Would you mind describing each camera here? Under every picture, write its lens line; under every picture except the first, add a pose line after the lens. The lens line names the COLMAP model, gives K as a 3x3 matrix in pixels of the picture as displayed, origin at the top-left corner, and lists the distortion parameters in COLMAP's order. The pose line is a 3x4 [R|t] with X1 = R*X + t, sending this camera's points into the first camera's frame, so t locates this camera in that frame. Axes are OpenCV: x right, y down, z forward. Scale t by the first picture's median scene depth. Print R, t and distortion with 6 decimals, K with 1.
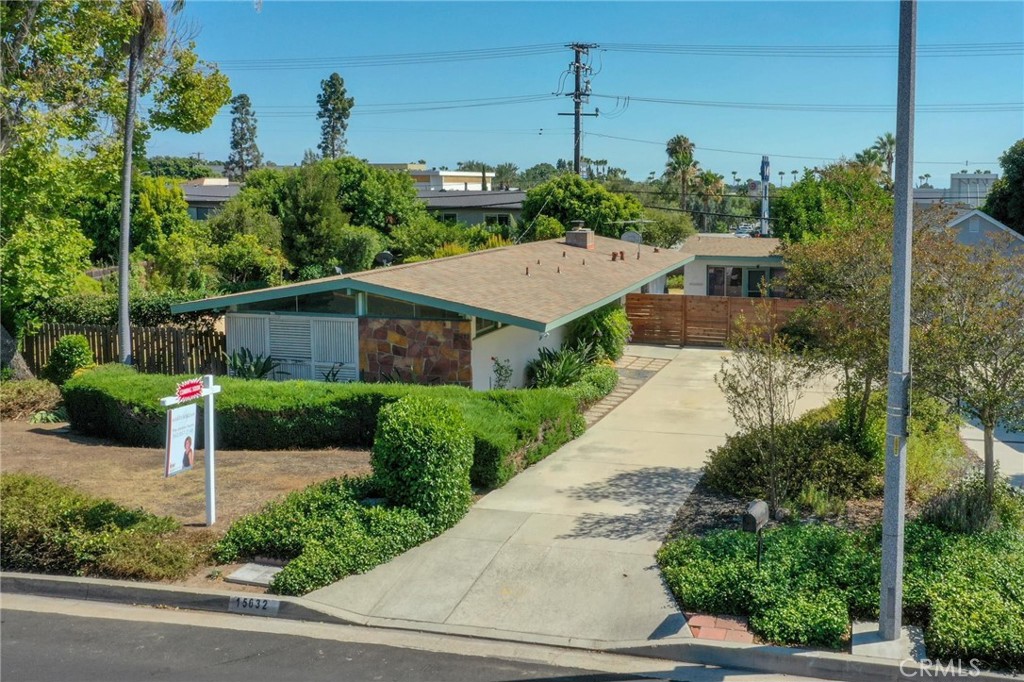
lens RADIAL K [[961.6, 0, 628.6], [0, 961.6, 282.5], [0, 0, 1]] dist [-0.003555, -0.002126]
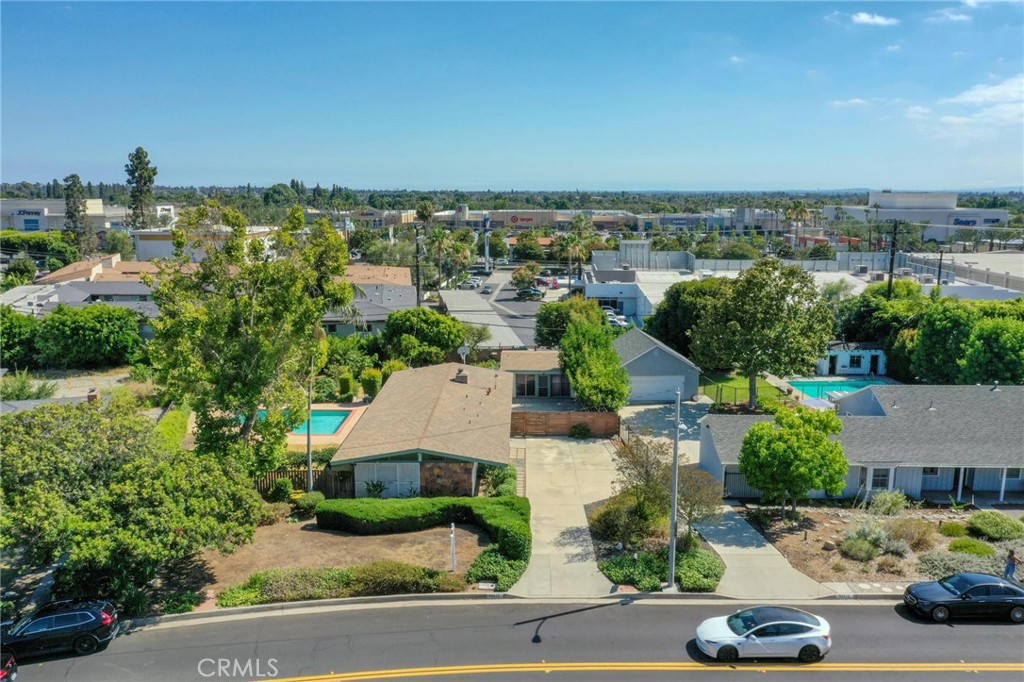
lens RADIAL K [[800.5, 0, 512.0], [0, 800.5, 341.0], [0, 0, 1]] dist [-0.005343, 0.000810]
pose [[0.977053, -0.046080, 0.207954, -0.459622], [0.025561, 0.994629, 0.100299, -0.447836], [-0.211458, -0.092682, 0.972983, -0.896862]]
